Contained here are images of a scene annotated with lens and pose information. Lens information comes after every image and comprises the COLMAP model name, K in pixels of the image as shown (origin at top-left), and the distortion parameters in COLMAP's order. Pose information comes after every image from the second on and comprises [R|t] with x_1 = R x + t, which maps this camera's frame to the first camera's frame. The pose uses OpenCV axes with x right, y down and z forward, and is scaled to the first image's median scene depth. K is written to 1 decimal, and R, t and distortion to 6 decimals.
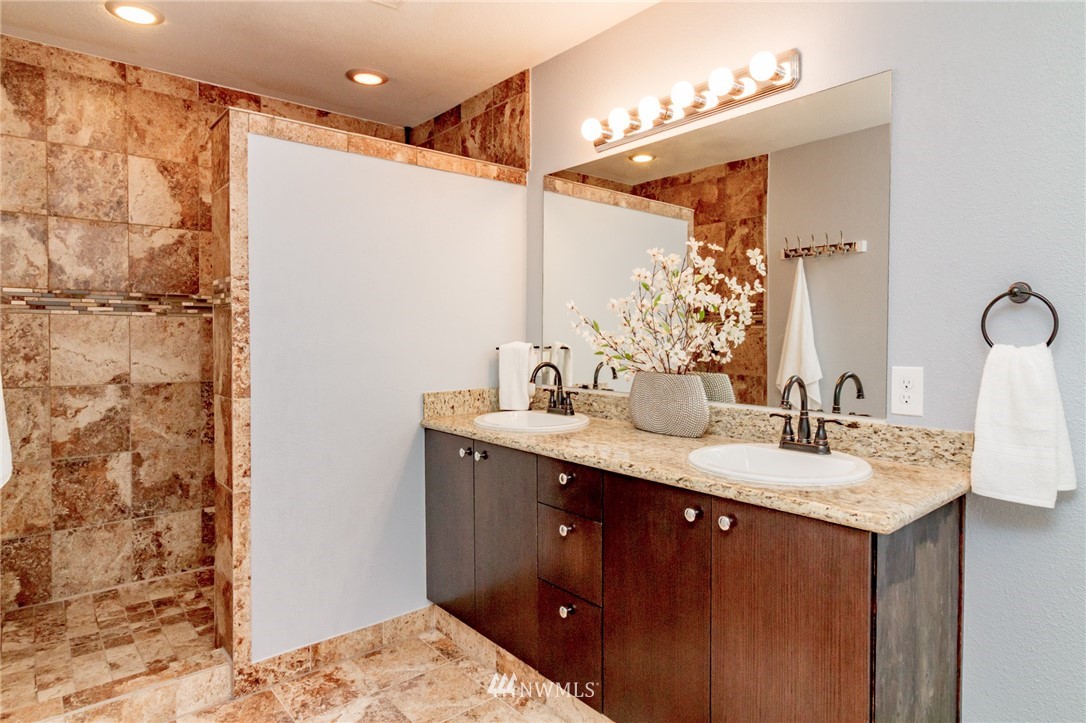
lens RADIAL K [[574.0, 0, 541.0], [0, 574.0, 330.6], [0, 0, 1]] dist [-0.001101, -0.000103]
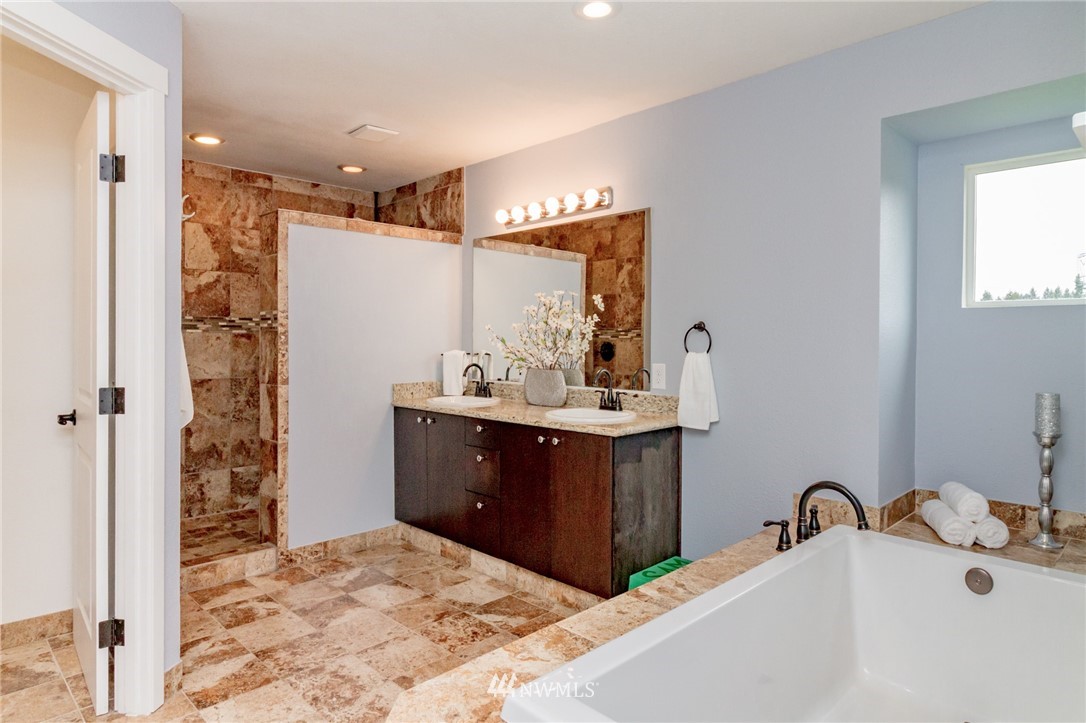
lens RADIAL K [[637.7, 0, 542.7], [0, 637.7, 336.4], [0, 0, 1]] dist [-0.000178, -0.000002]
pose [[0.997133, 0.001145, 0.075664, 0.064046], [-0.001167, 0.999999, 0.000245, -0.018329], [-0.075664, -0.000332, 0.997133, -0.723979]]
